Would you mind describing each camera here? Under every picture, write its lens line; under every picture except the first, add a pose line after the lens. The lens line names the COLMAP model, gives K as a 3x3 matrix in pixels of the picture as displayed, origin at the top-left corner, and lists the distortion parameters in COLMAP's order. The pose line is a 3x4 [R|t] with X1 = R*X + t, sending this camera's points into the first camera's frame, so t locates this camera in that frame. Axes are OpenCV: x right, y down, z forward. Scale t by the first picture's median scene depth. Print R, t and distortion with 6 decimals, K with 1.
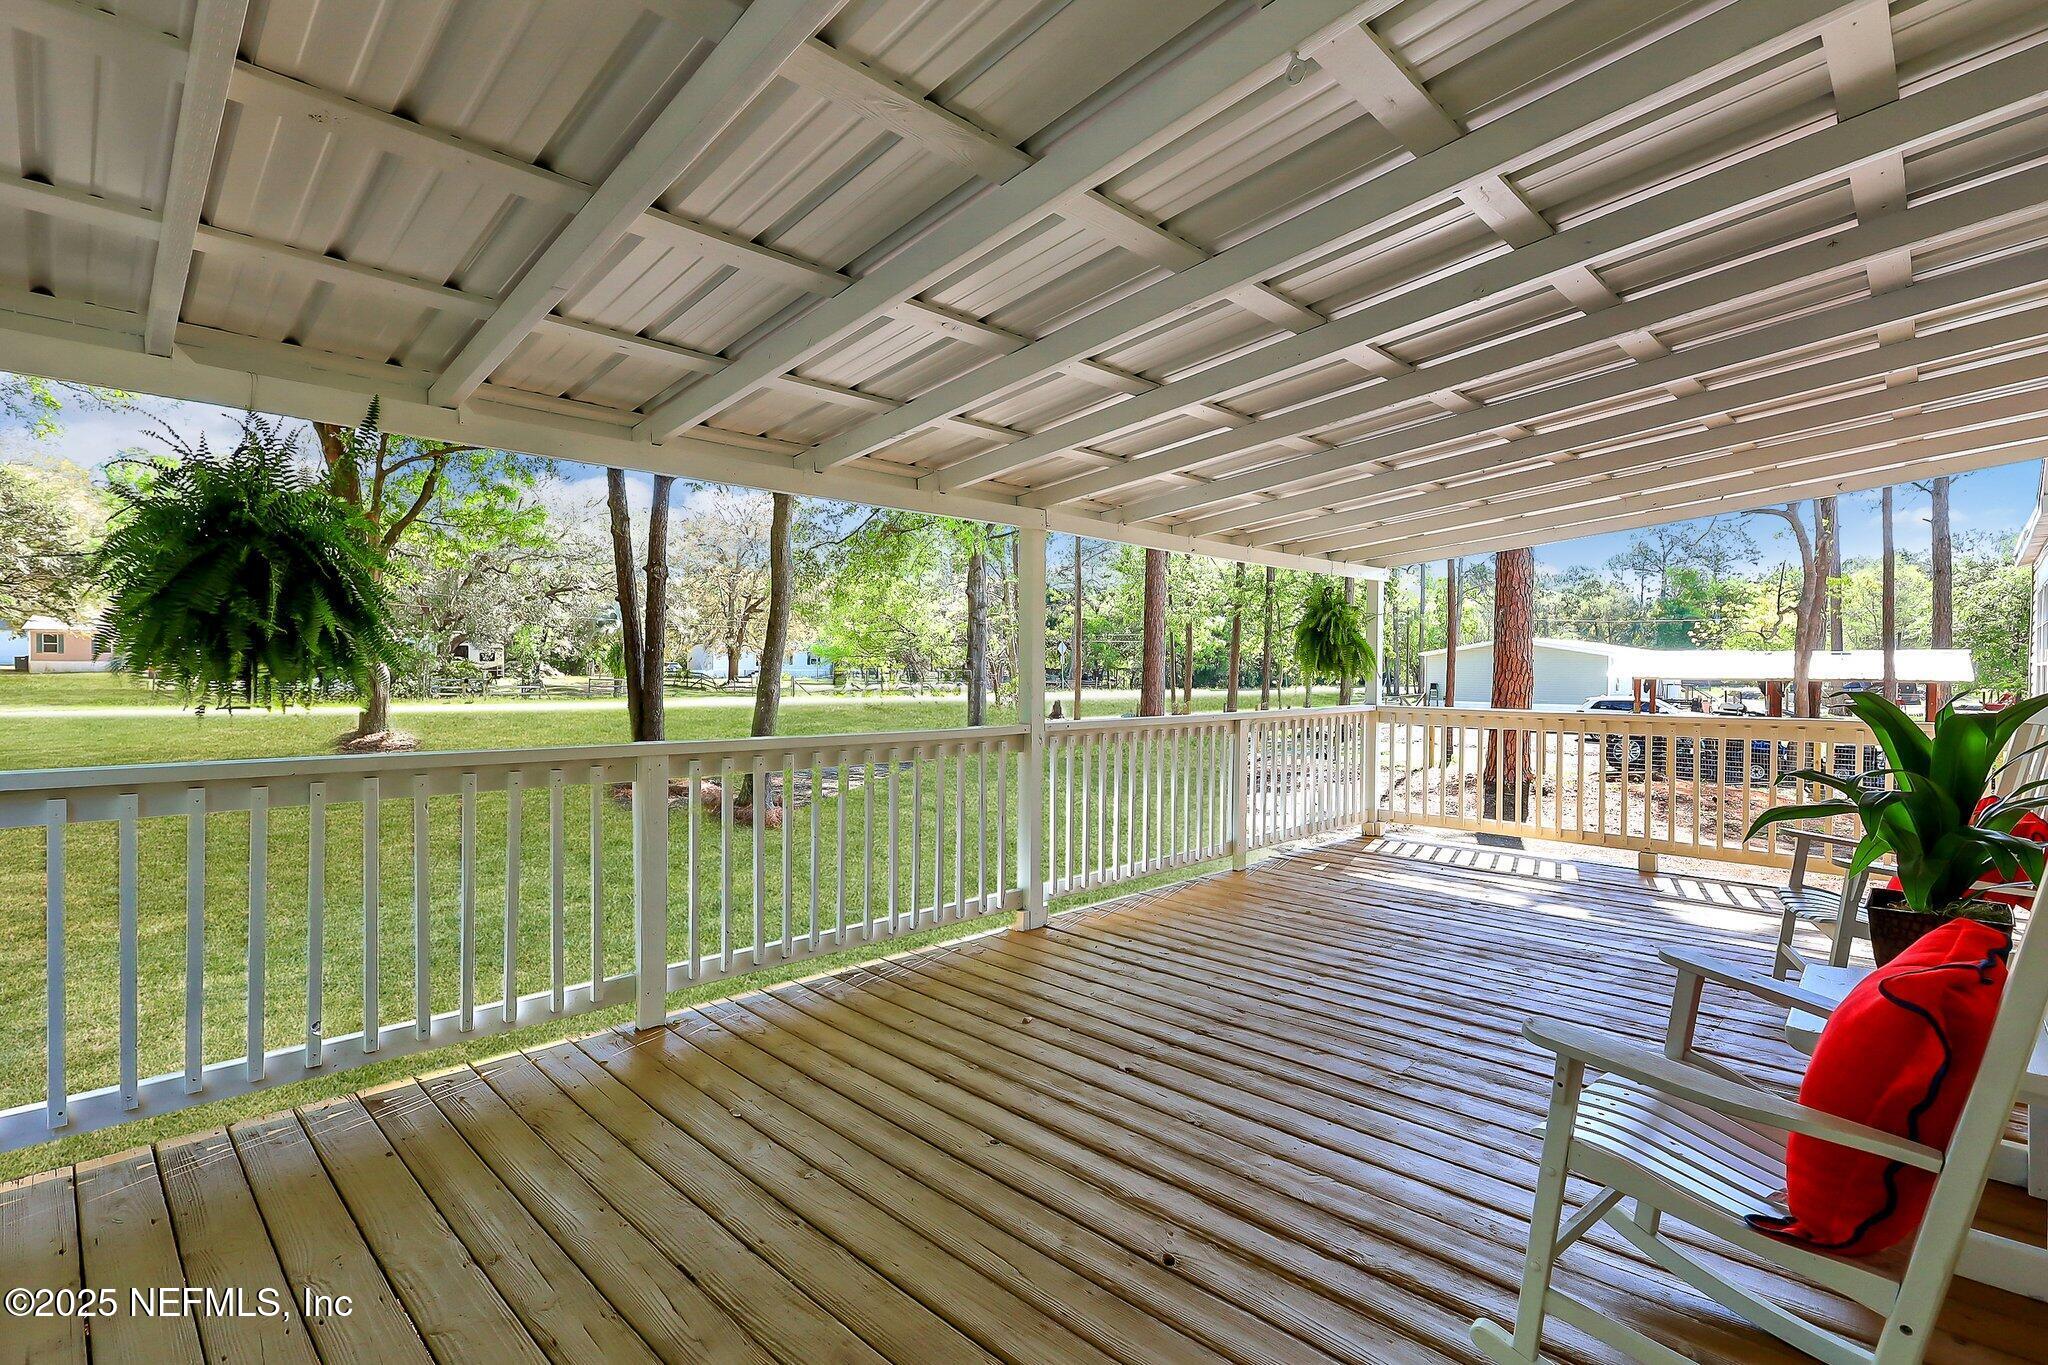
lens RADIAL K [[949.2, 0, 1027.8], [0, 949.2, 669.4], [0, 0, 1]] dist [0.002066, 0.000279]
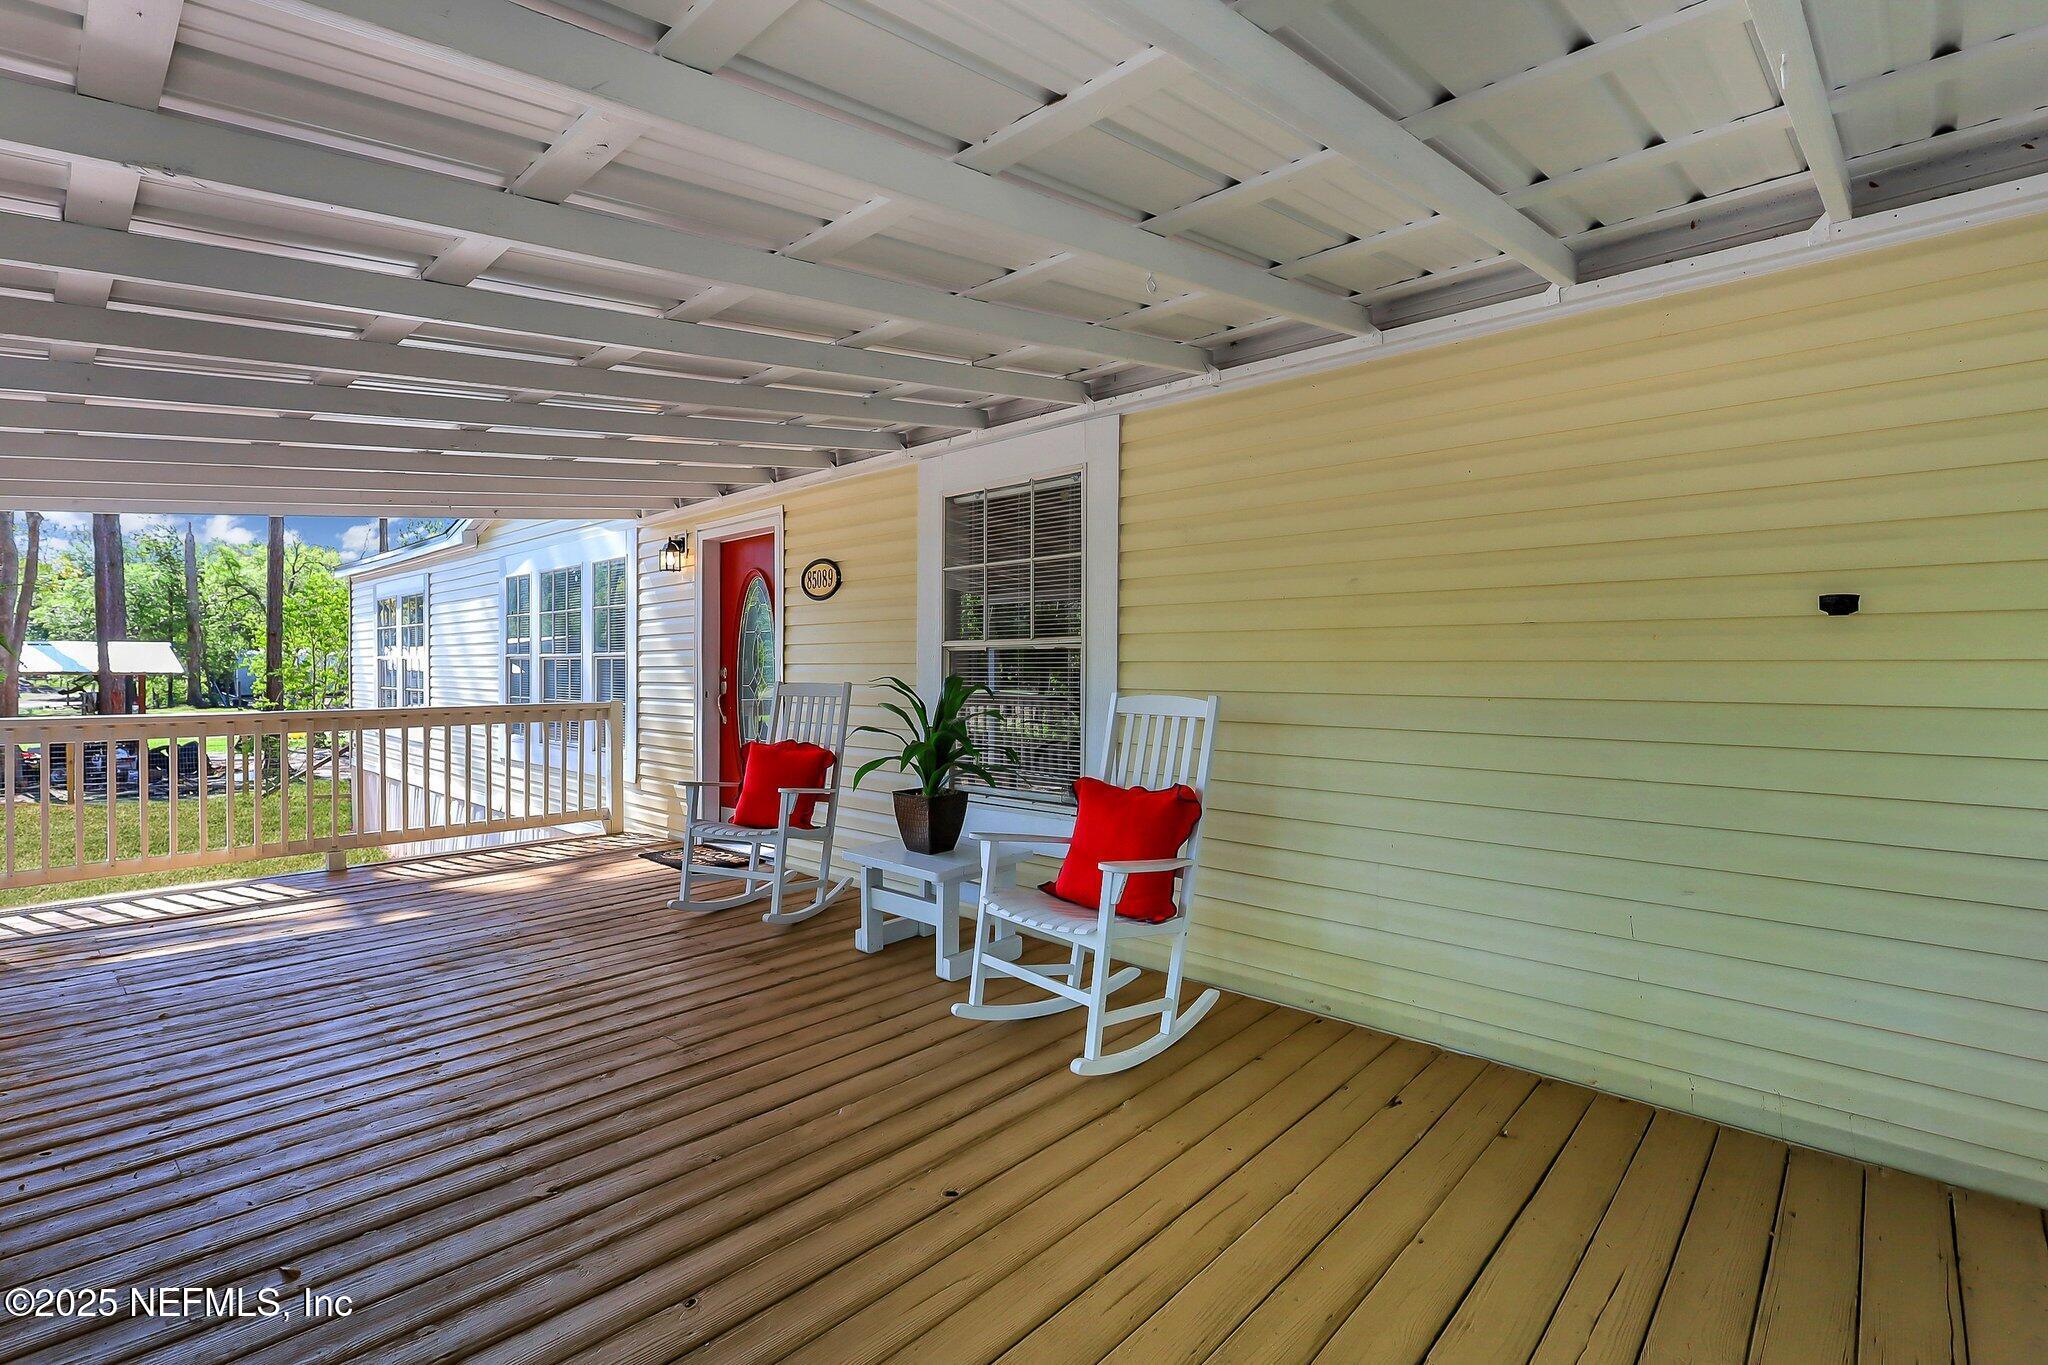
lens RADIAL K [[949.2, 0, 1034.5], [0, 949.2, 681.8], [0, 0, 1]] dist [0.002066, 0.000279]
pose [[-0.023153, -0.020881, 0.999514, -0.510781], [-0.000622, 0.999782, 0.020872, 0.001673], [-0.999732, -0.000138, -0.023161, 0.500809]]
